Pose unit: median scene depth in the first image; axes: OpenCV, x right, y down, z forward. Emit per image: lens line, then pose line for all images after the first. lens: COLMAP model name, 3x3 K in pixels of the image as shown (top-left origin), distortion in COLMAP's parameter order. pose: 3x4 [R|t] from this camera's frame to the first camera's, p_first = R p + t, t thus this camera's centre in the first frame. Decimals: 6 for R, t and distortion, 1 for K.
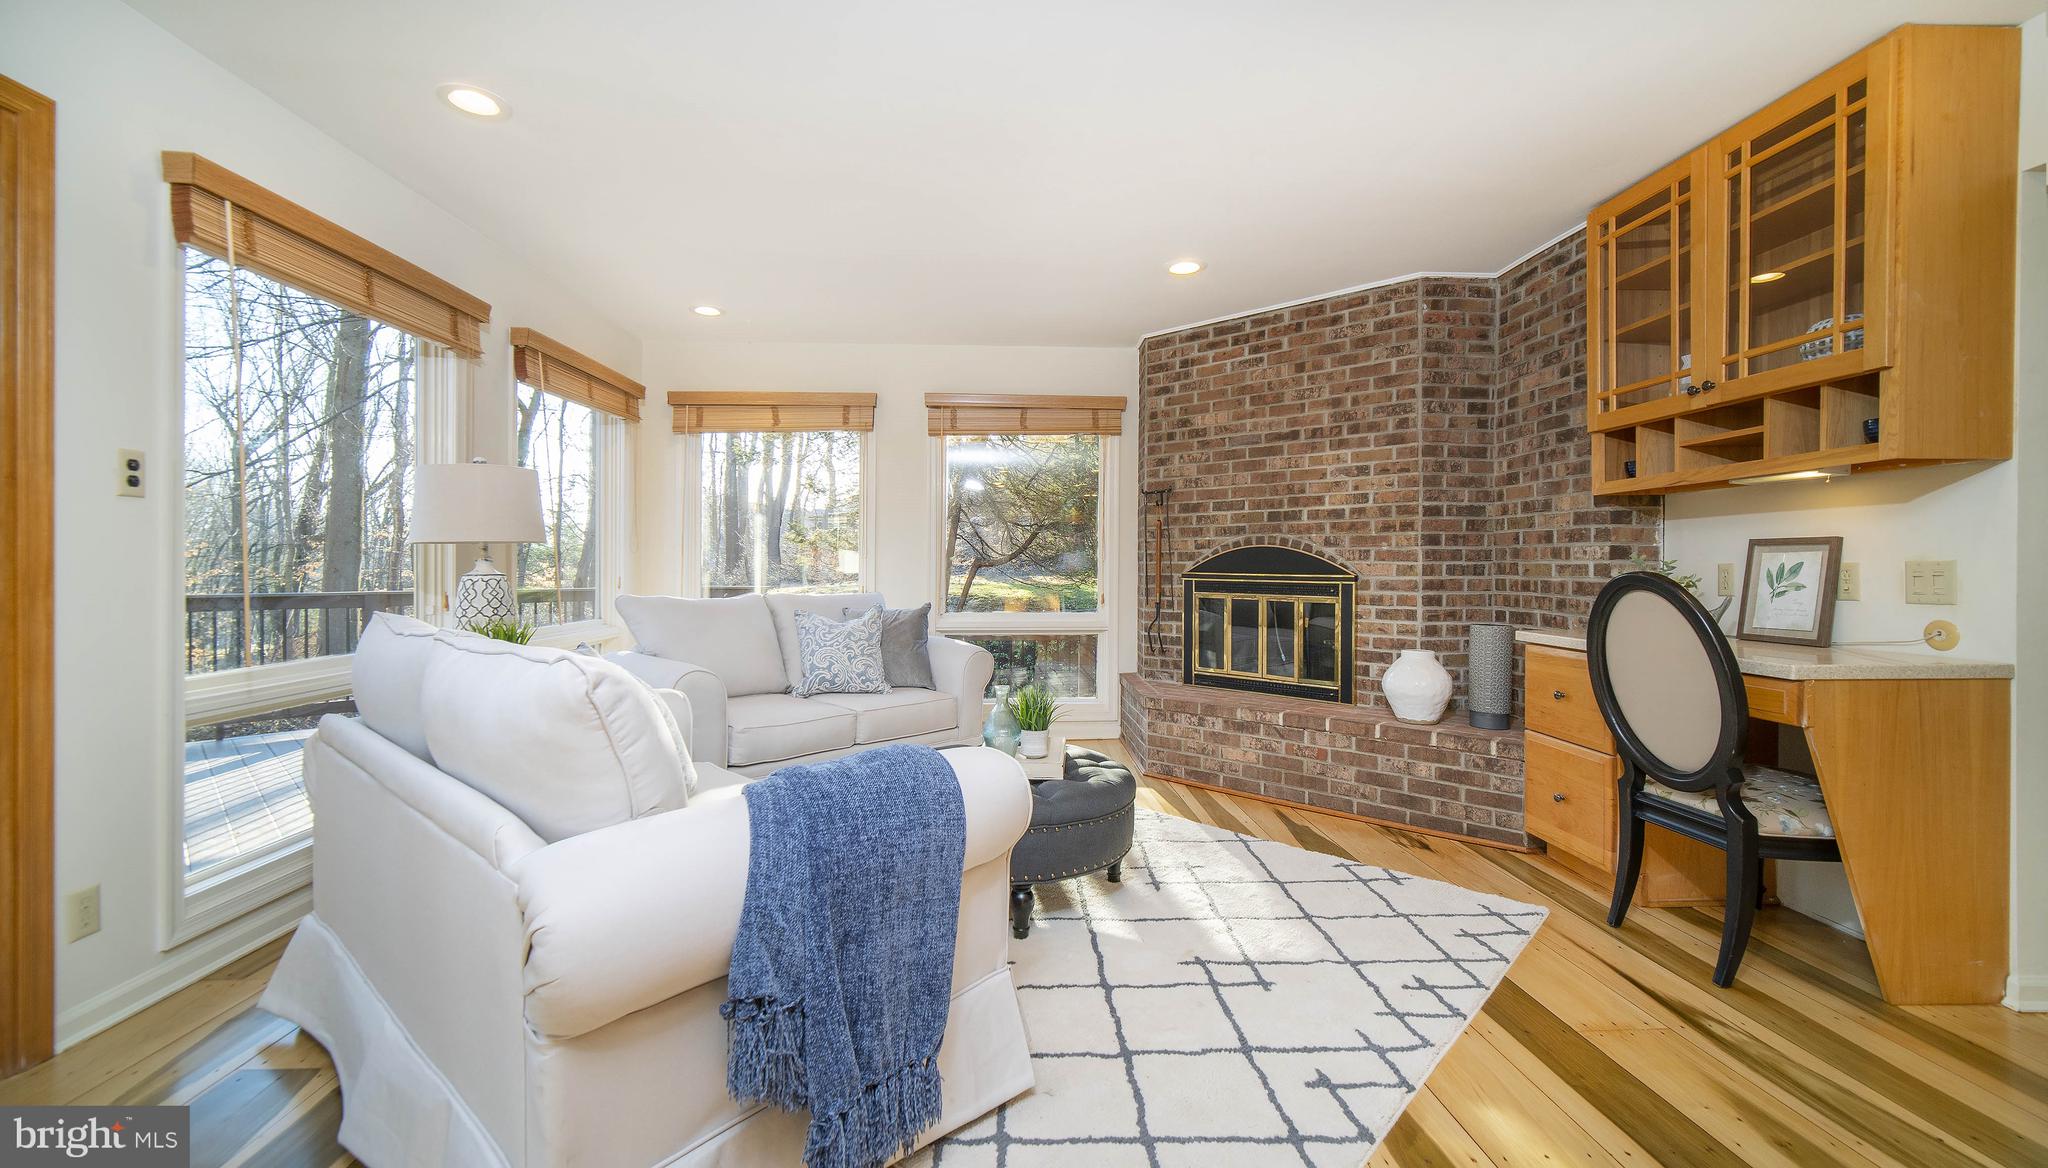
lens RADIAL K [[829.0, 0, 973.7], [0, 829.0, 498.9], [0, 0, 1]] dist [0.000250, 0.000018]
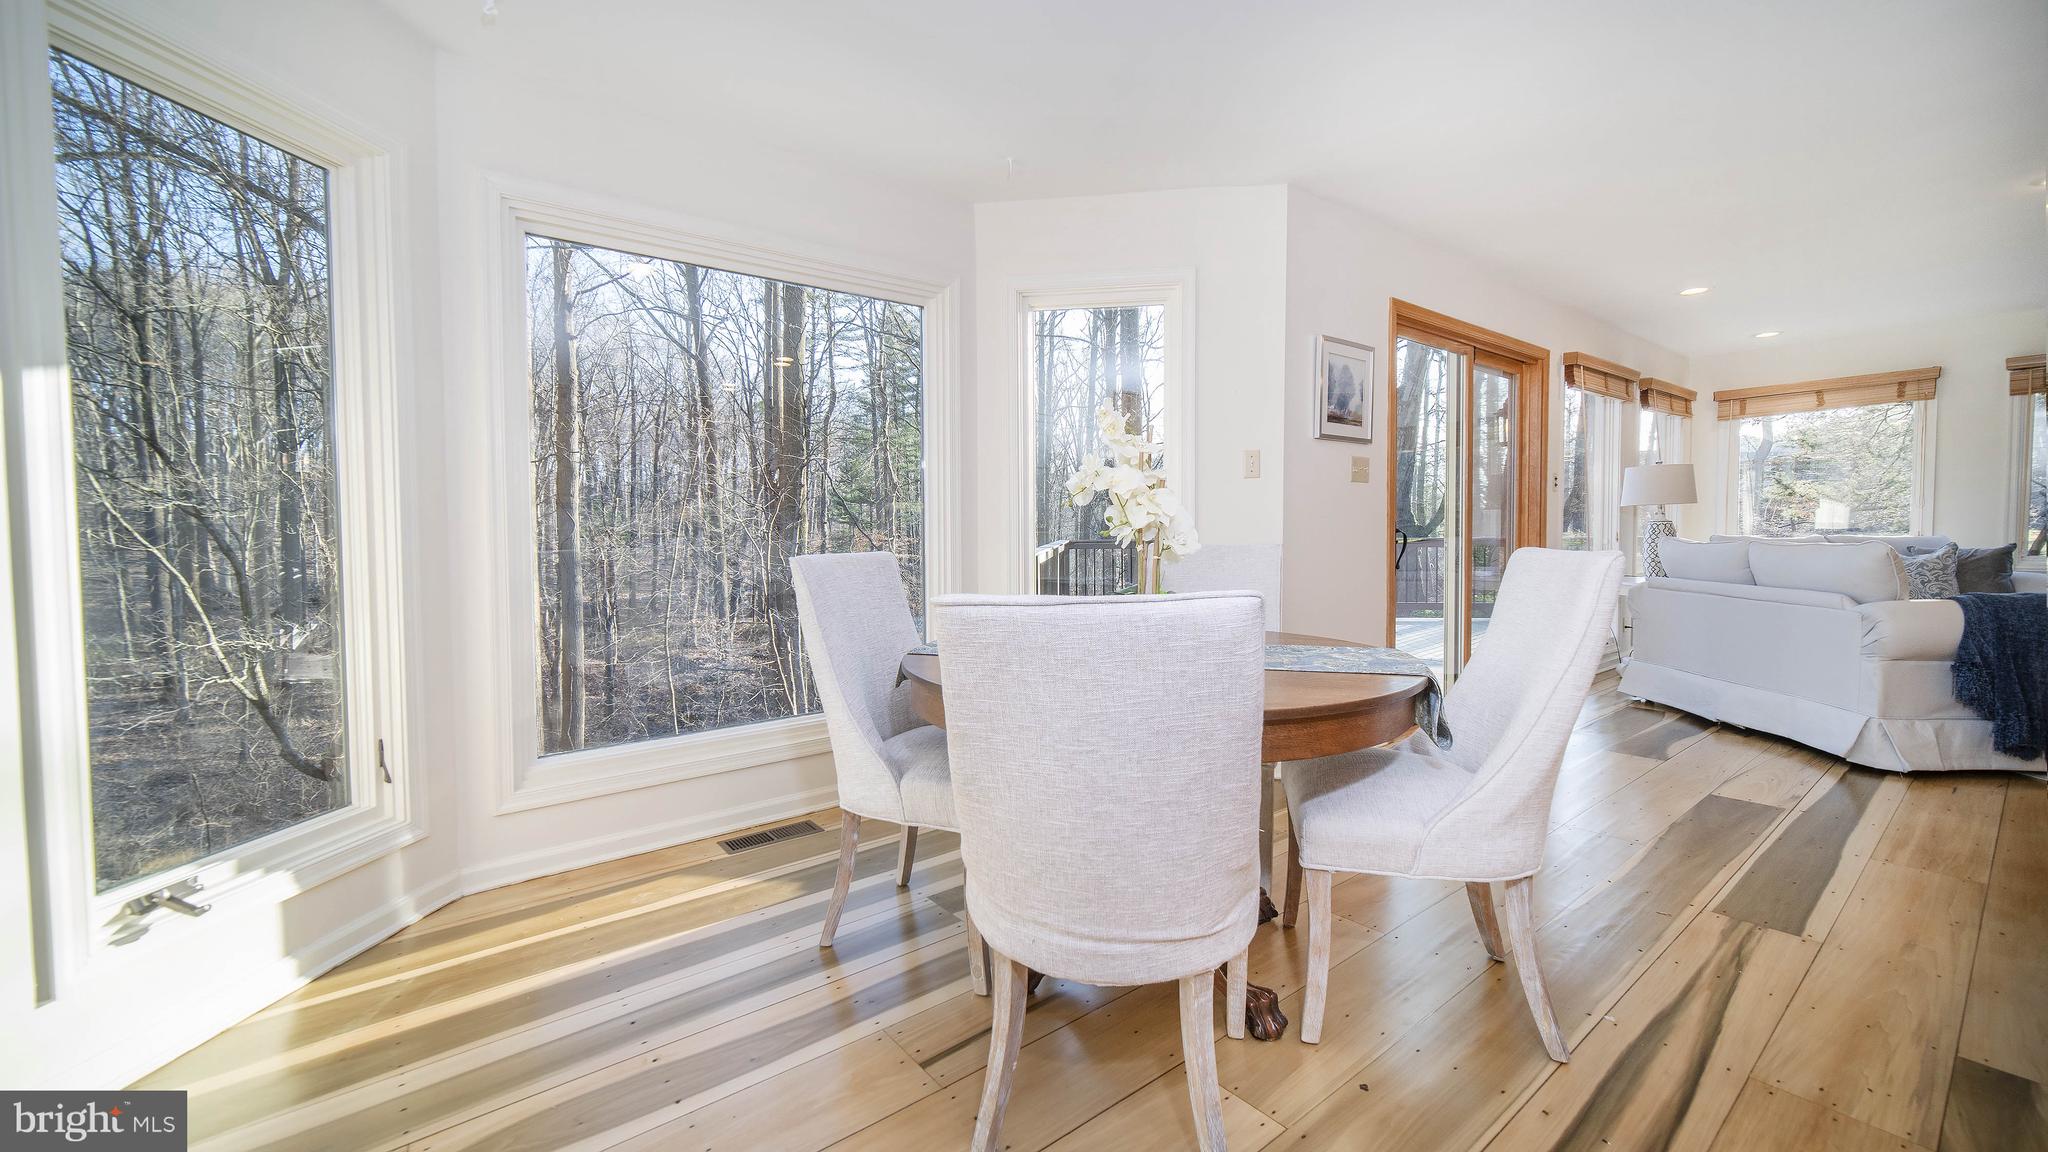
lens RADIAL K [[810.9, 0, 1024.7], [0, 810.9, 563.8], [0, 0, 1]] dist [0.000741, 0.000150]
pose [[0.629601, 0.022427, -0.776595, -0.039192], [0.075040, 0.993154, 0.089517, -0.057211], [0.773286, -0.114636, 0.623608, -0.829662]]
